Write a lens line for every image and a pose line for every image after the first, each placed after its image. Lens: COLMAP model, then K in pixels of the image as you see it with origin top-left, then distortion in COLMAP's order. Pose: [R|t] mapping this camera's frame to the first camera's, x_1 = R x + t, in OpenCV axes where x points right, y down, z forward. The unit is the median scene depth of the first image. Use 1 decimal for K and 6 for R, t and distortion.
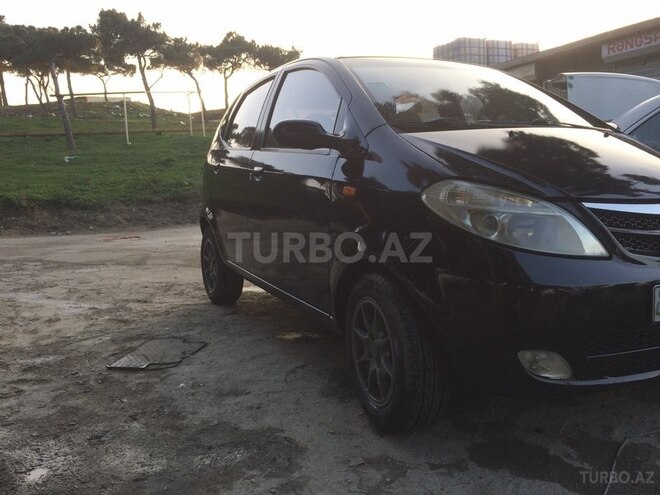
lens RADIAL K [[563.4, 0, 330.0], [0, 563.4, 247.5], [0, 0, 1]] dist [0.088587, -0.134209]
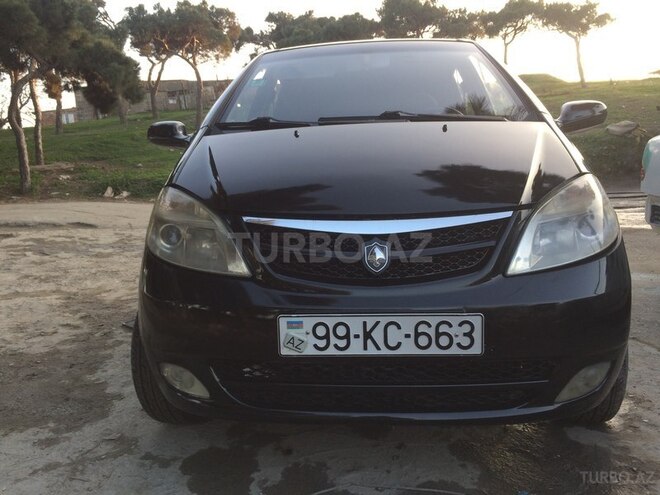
lens RADIAL K [[563.4, 0, 330.0], [0, 563.4, 247.5], [0, 0, 1]] dist [0.088587, -0.134209]
pose [[0.862791, 0.070878, -0.500567, 0.759705], [-0.045545, 0.996995, 0.062668, -0.067340], [0.503504, -0.031271, 0.863427, 0.205026]]
